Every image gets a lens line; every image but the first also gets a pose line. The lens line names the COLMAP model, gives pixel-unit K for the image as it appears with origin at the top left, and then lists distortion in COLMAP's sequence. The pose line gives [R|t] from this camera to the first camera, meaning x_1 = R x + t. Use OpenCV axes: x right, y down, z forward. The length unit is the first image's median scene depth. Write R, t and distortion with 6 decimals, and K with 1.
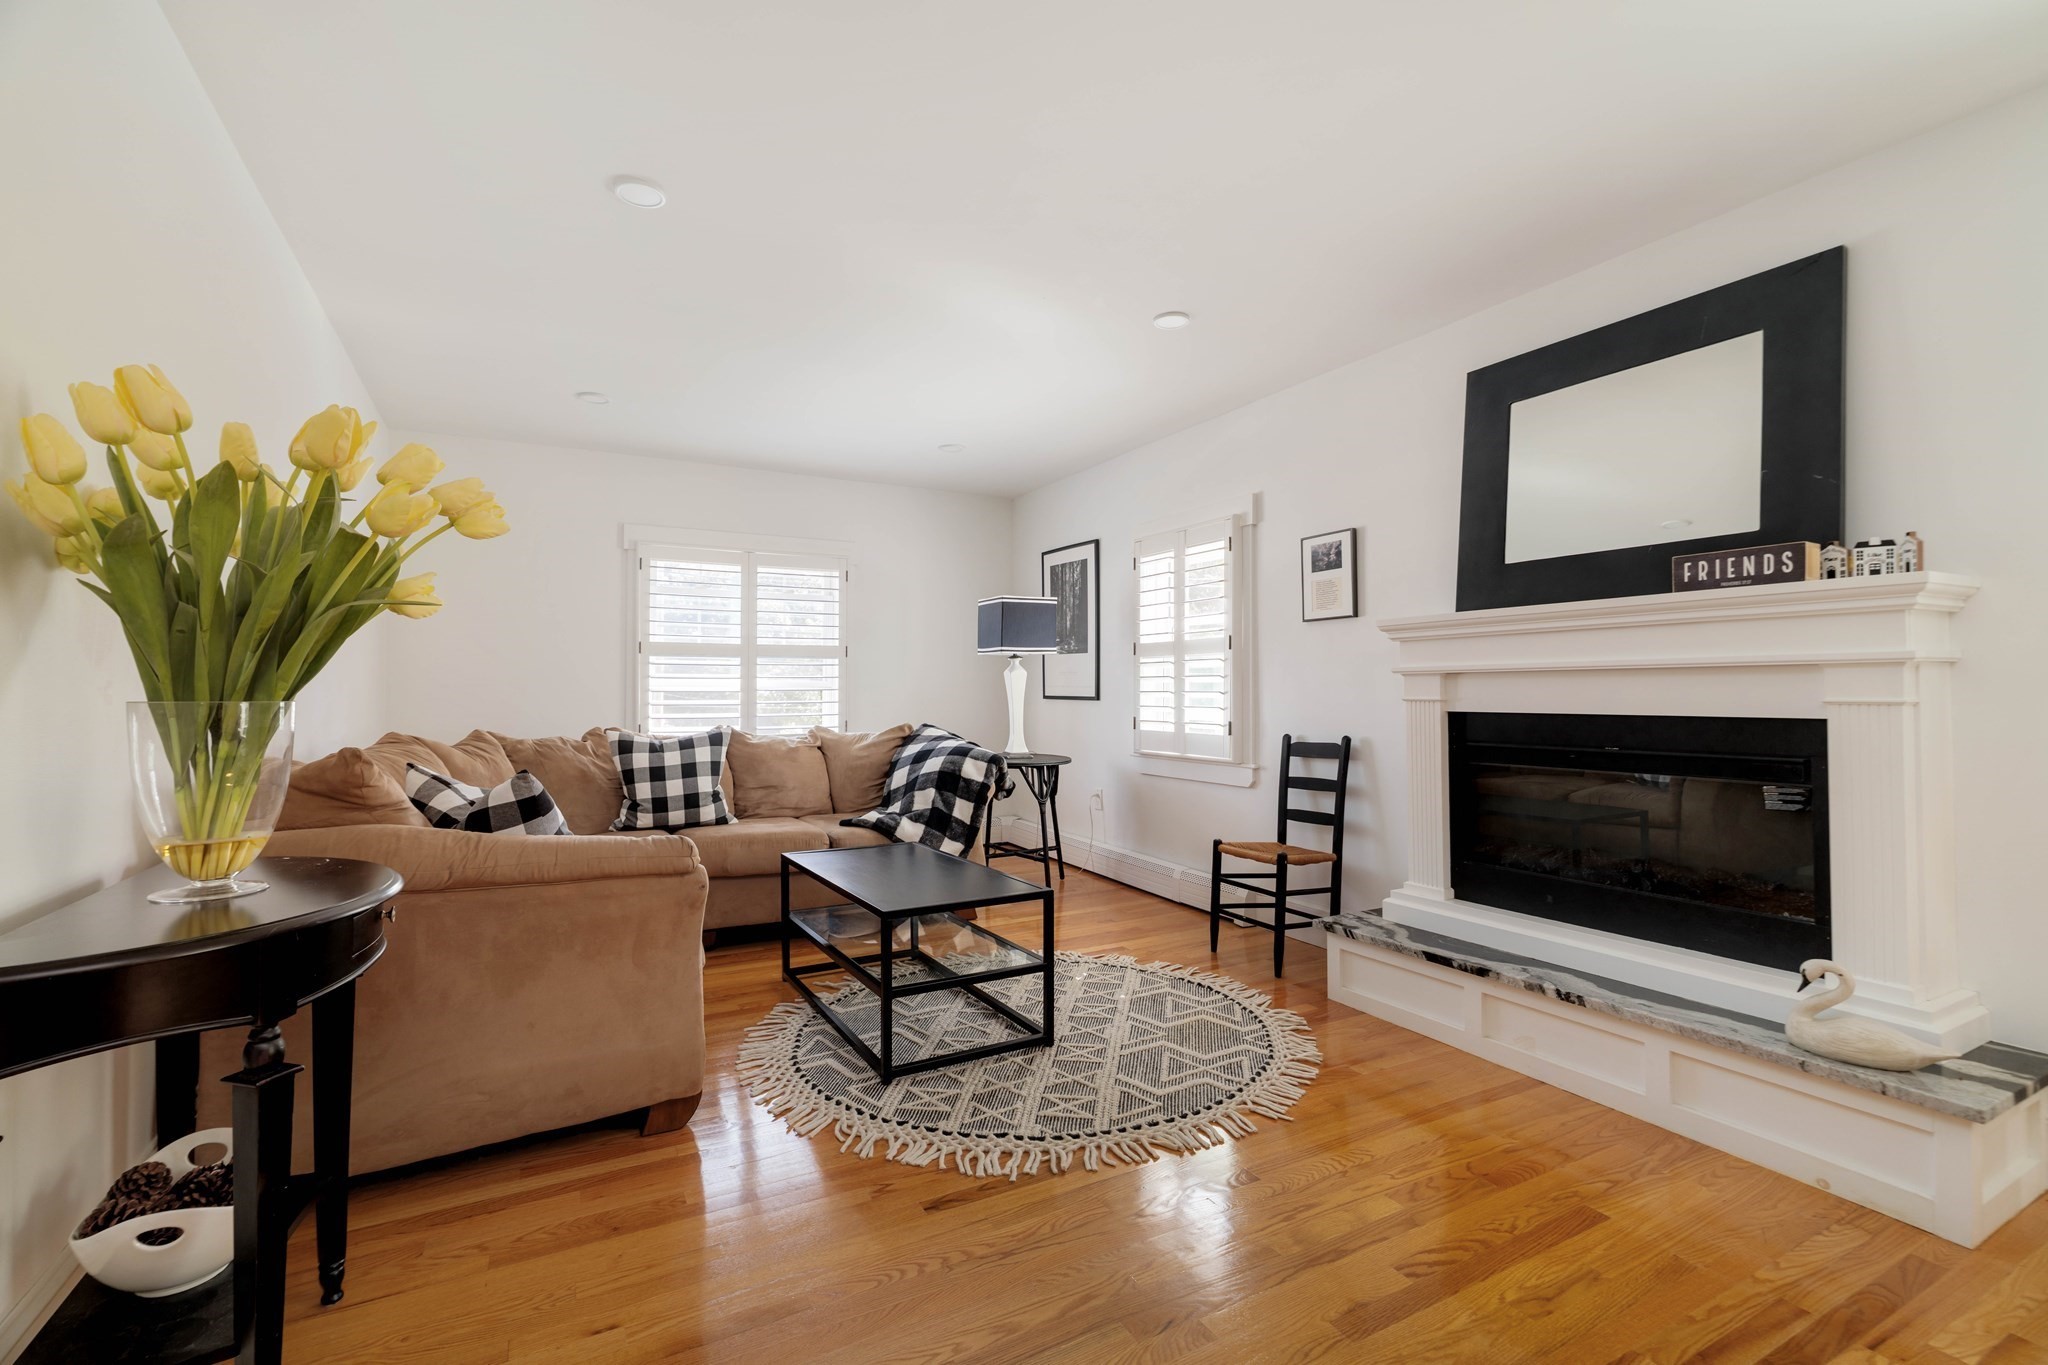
lens RADIAL K [[918.5, 0, 1035.1], [0, 918.5, 677.8], [0, 0, 1]] dist [0.003637, -0.000447]
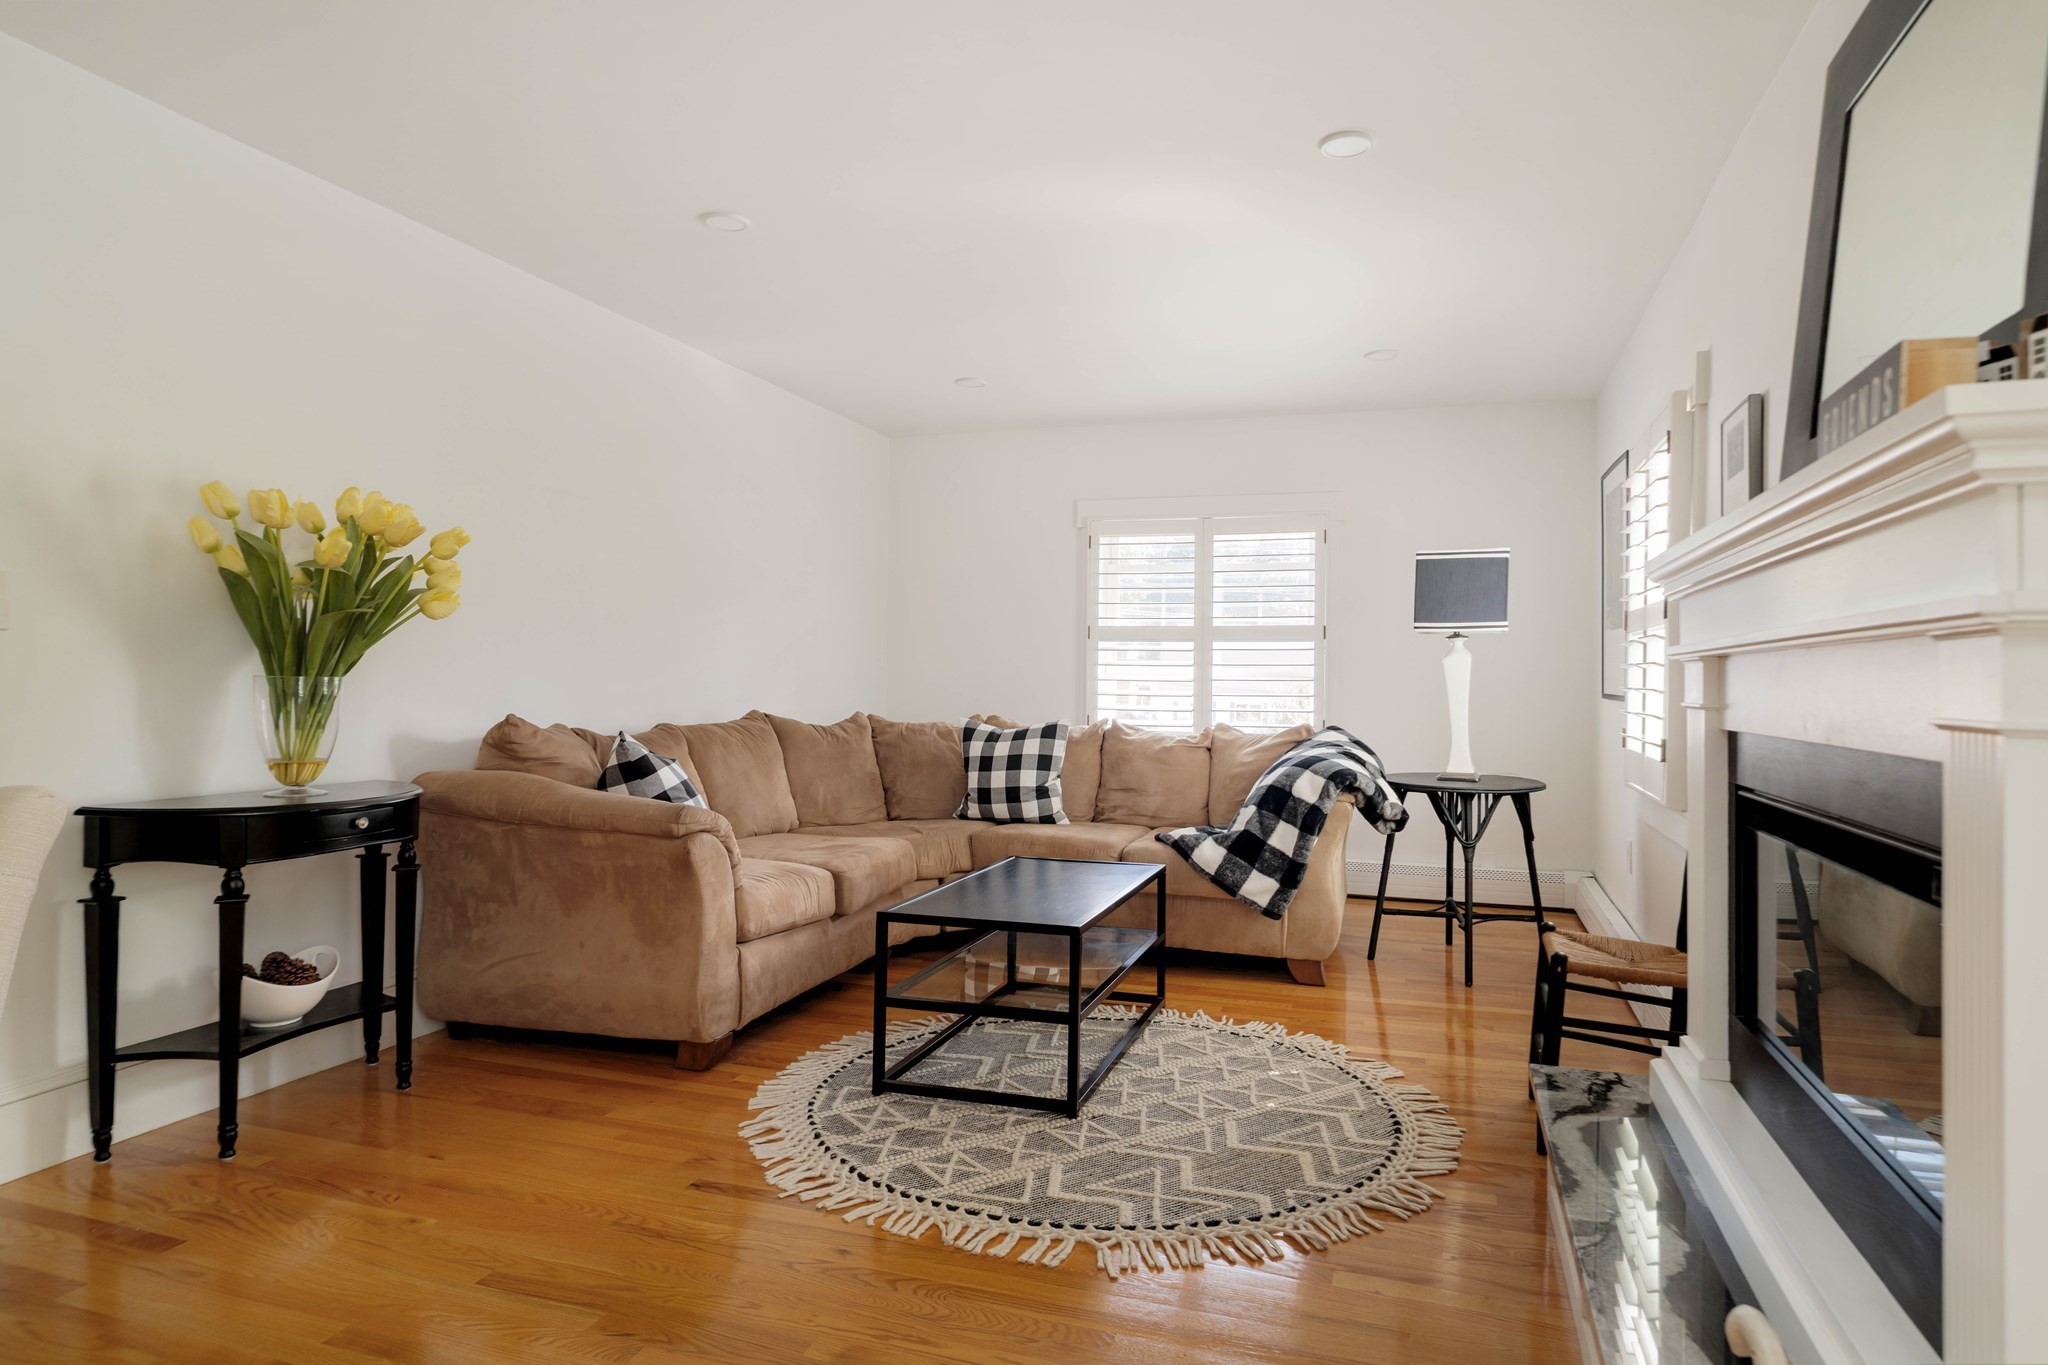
lens RADIAL K [[1182.2, 0, 1042.5], [0, 1182.2, 679.3], [0, 0, 1]] dist [-0.001886, 0.000977]
pose [[0.679927, 0.009896, -0.733213, 0.618149], [-0.002235, 0.999932, 0.011423, 0.001274], [0.733276, -0.006128, 0.679903, 0.223908]]
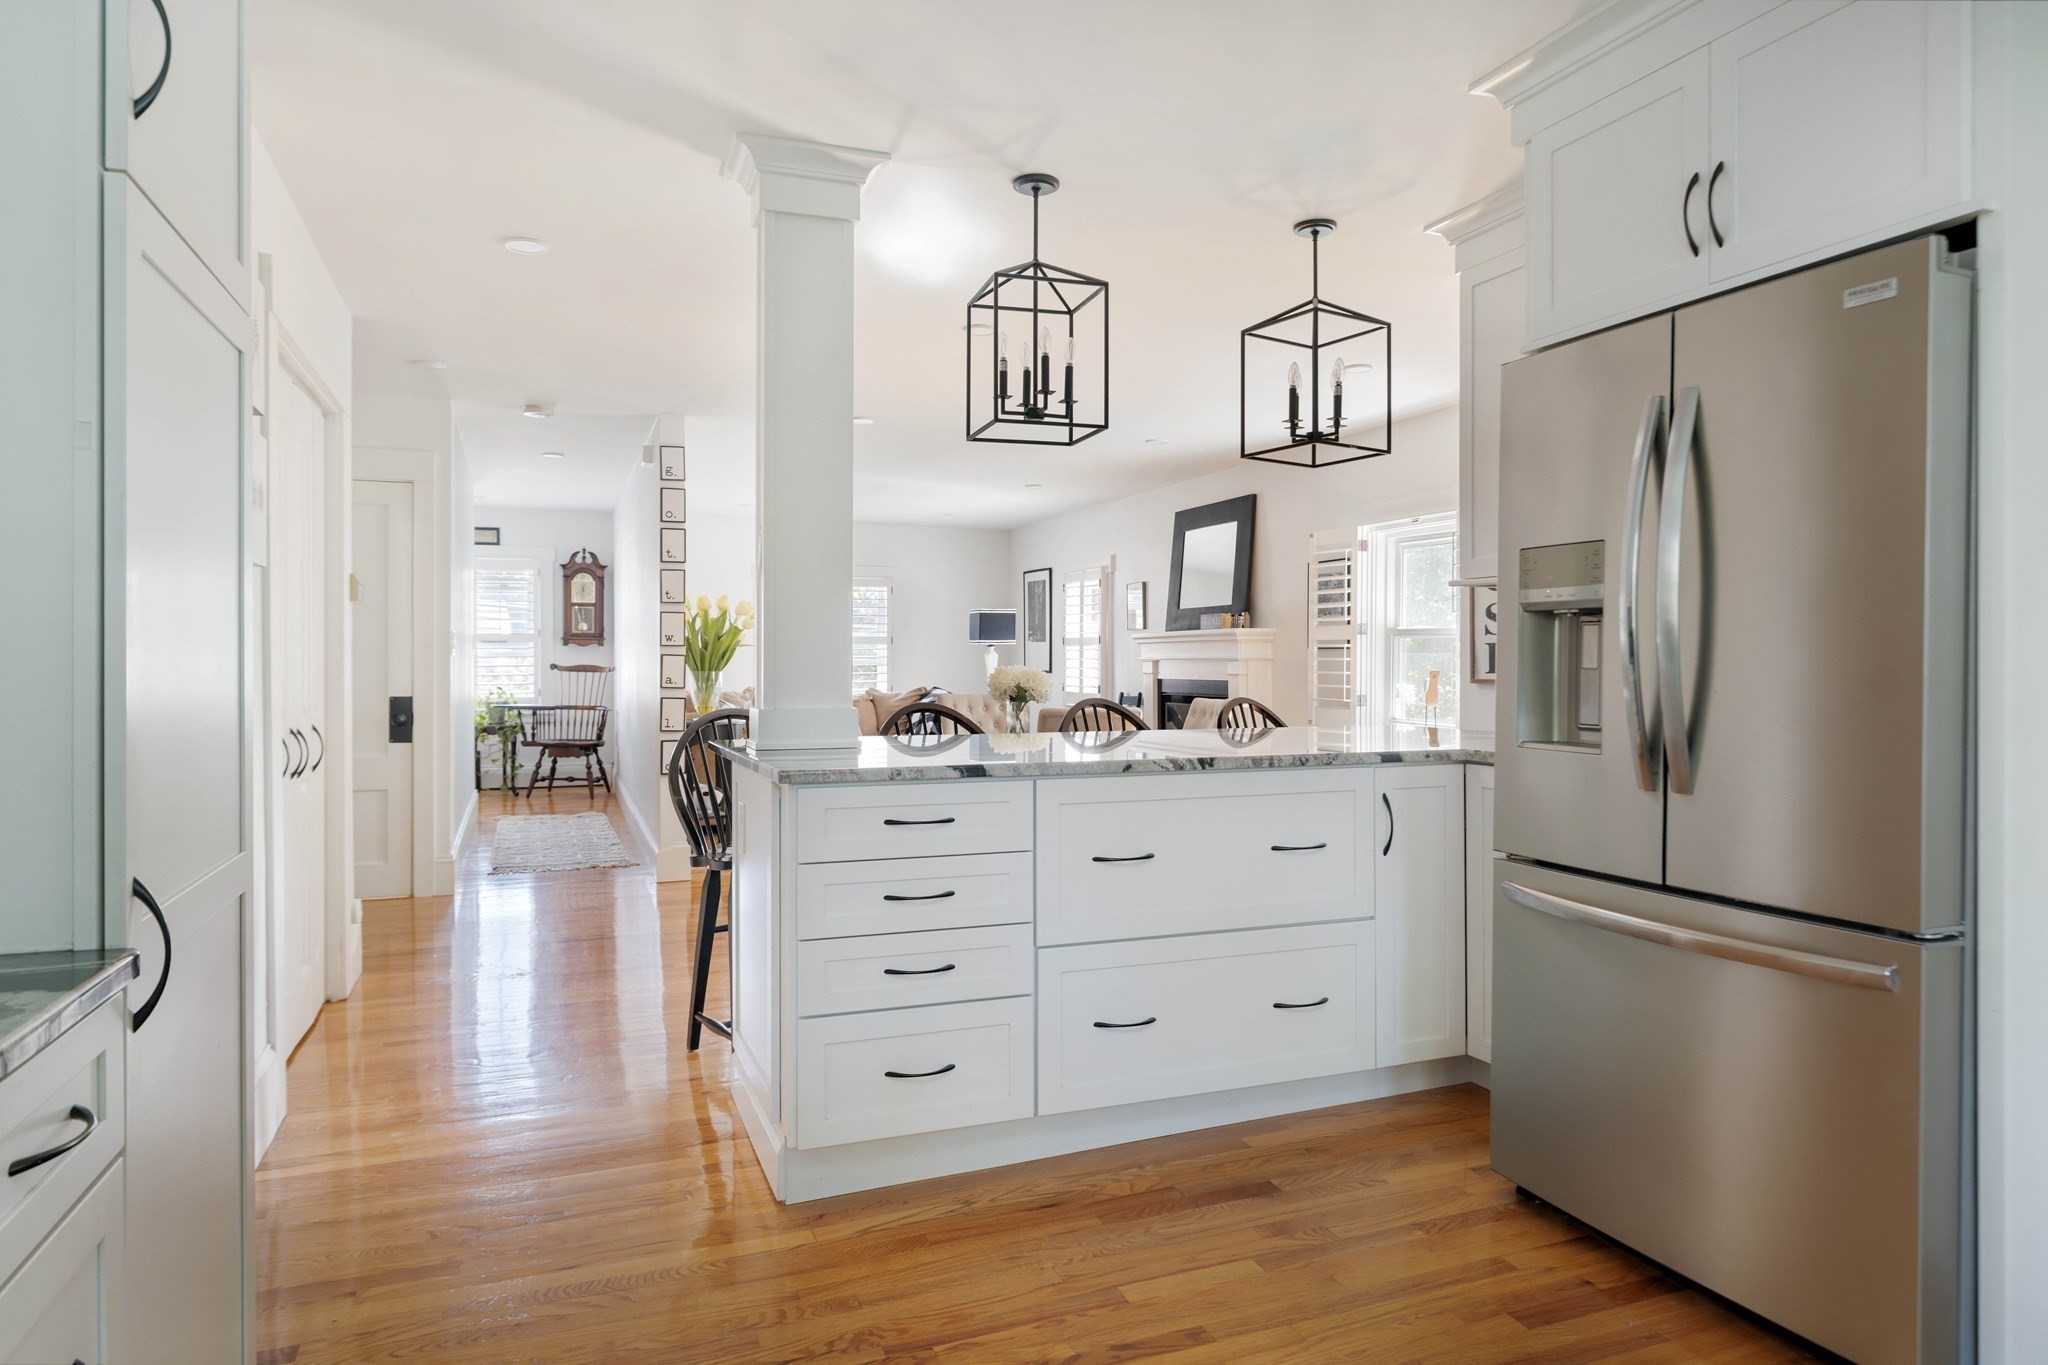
lens RADIAL K [[1252.4, 0, 1028.8], [0, 1252.4, 689.6], [0, 0, 1]] dist [-0.012942, 0.002447]
pose [[0.991238, 0.003326, -0.132049, 0.485646], [0.001382, 0.999367, 0.035549, -0.036457], [0.132084, -0.035420, 0.990605, -1.689487]]
